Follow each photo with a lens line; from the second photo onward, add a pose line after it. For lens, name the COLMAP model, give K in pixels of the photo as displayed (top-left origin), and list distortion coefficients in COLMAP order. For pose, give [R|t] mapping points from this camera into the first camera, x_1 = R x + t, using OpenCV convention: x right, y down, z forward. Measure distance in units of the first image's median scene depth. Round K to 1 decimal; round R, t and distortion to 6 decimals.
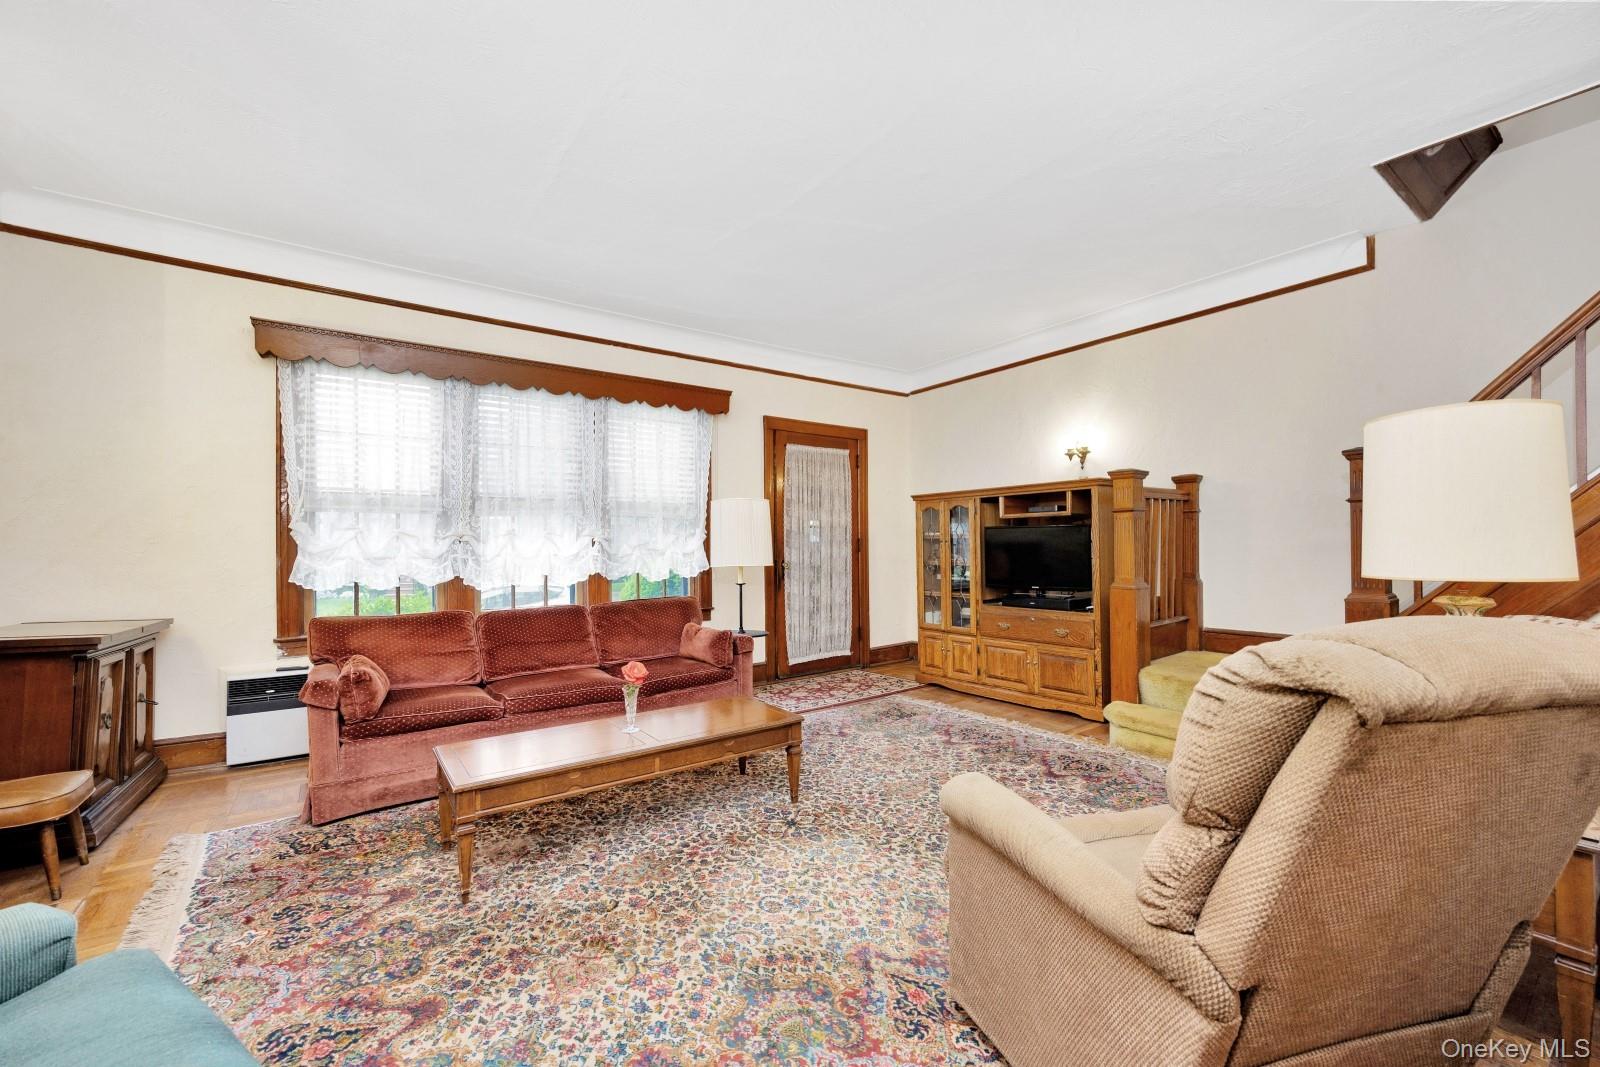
lens RADIAL K [[648.0, 0, 802.1], [0, 648.0, 525.3], [0, 0, 1]] dist [0.000125, -0.000334]
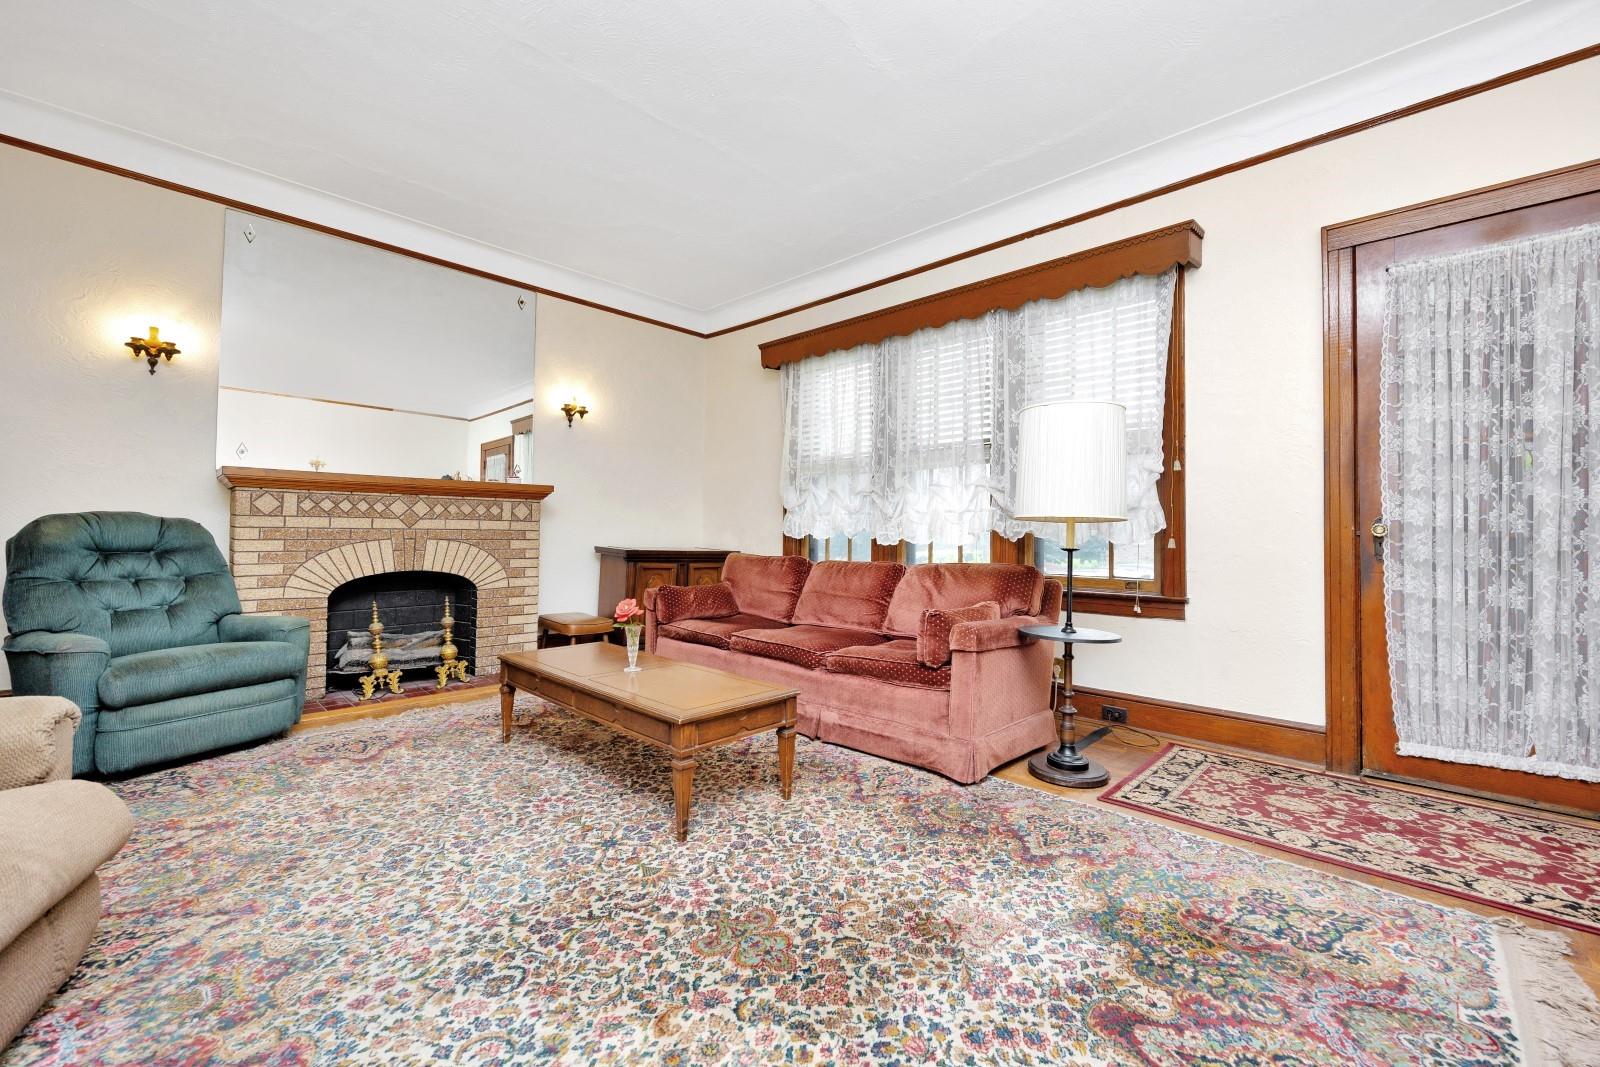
lens RADIAL K [[652.1, 0, 800.0], [0, 652.1, 533.5], [0, 0, 1]] dist [-0.005065, -0.000382]
pose [[0.166016, 0.008941, -0.986082, 0.654535], [0.019505, 0.999733, 0.012349, 0.094137], [0.985930, -0.021283, 0.165798, 0.973528]]
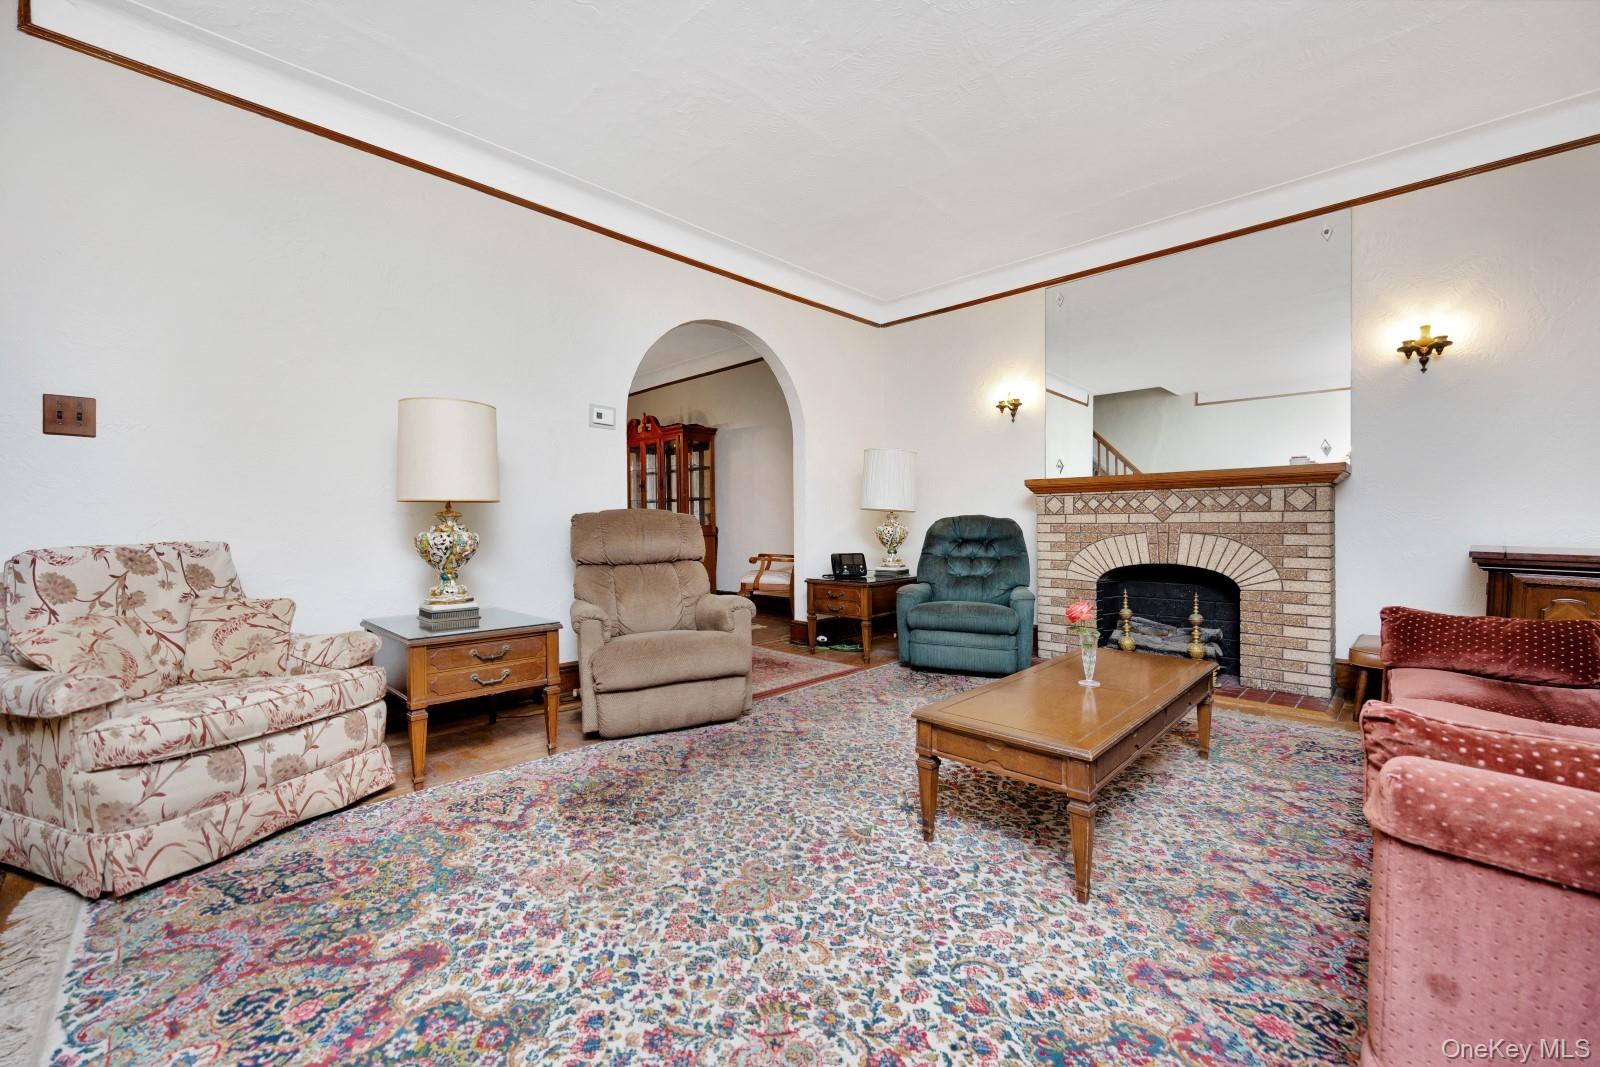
lens RADIAL K [[634.1, 0, 798.0], [0, 634.1, 544.0], [0, 0, 1]] dist [-0.001273, -0.000188]
pose [[-0.985515, 0.017279, -0.168708, 0.215944], [0.017493, 0.999847, 0.000217, 0.114965], [0.168685, -0.002738, -0.985666, 1.555075]]
